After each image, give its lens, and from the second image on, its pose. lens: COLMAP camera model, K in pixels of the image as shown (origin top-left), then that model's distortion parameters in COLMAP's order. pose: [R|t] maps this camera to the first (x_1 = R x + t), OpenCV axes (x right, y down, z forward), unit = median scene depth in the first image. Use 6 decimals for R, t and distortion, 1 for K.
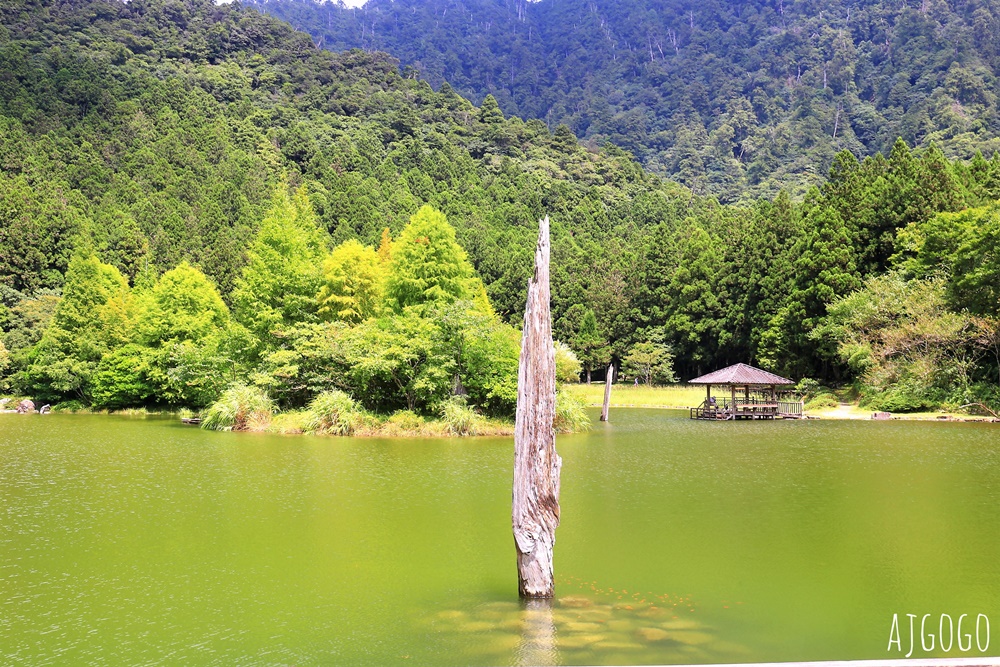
lens RADIAL K [[1056.0, 0, 500.0], [0, 1056.0, 333.5], [0, 0, 1]] dist [-0.017002, 0.166924]
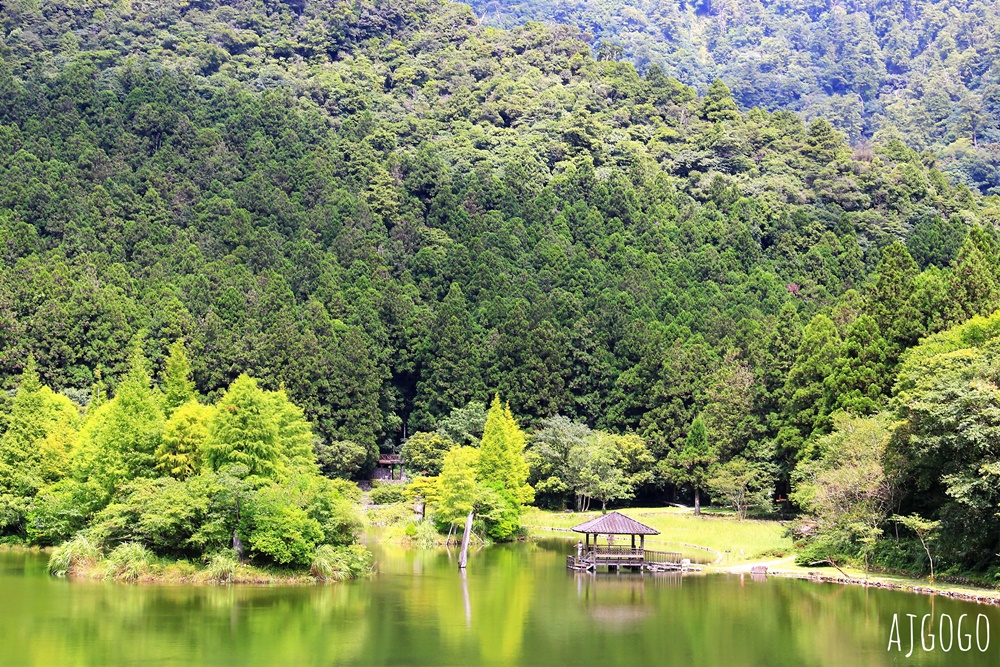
lens RADIAL K [[1757.0, 0, 500.0], [0, 1757.0, 333.5], [0, 0, 1]] dist [0.190943, 0.042894]
pose [[0.968765, -0.009794, -0.247786, 0.174866], [0.001994, 0.999495, -0.031712, -0.027566], [0.247972, 0.030228, 0.968296, -0.200392]]
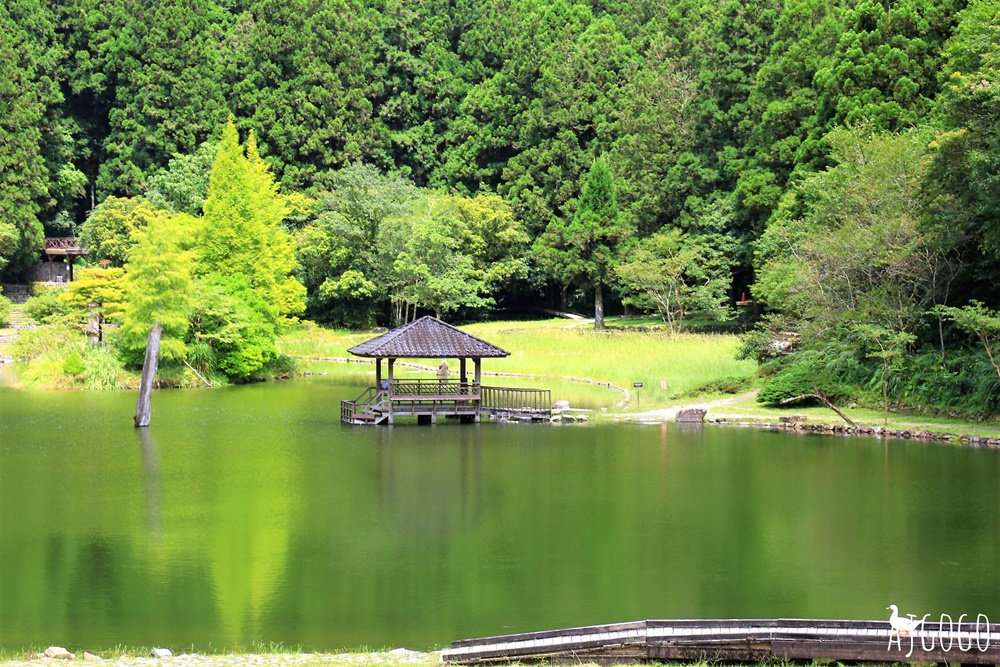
lens RADIAL K [[2854.1, 0, 500.0], [0, 2854.1, 333.5], [0, 0, 1]] dist [0.569153, 0.388845]
pose [[0.983039, -0.006129, -0.183296, 0.173103], [0.018497, 0.997659, 0.065842, -0.018397], [0.182463, -0.068116, 0.980850, -0.130250]]
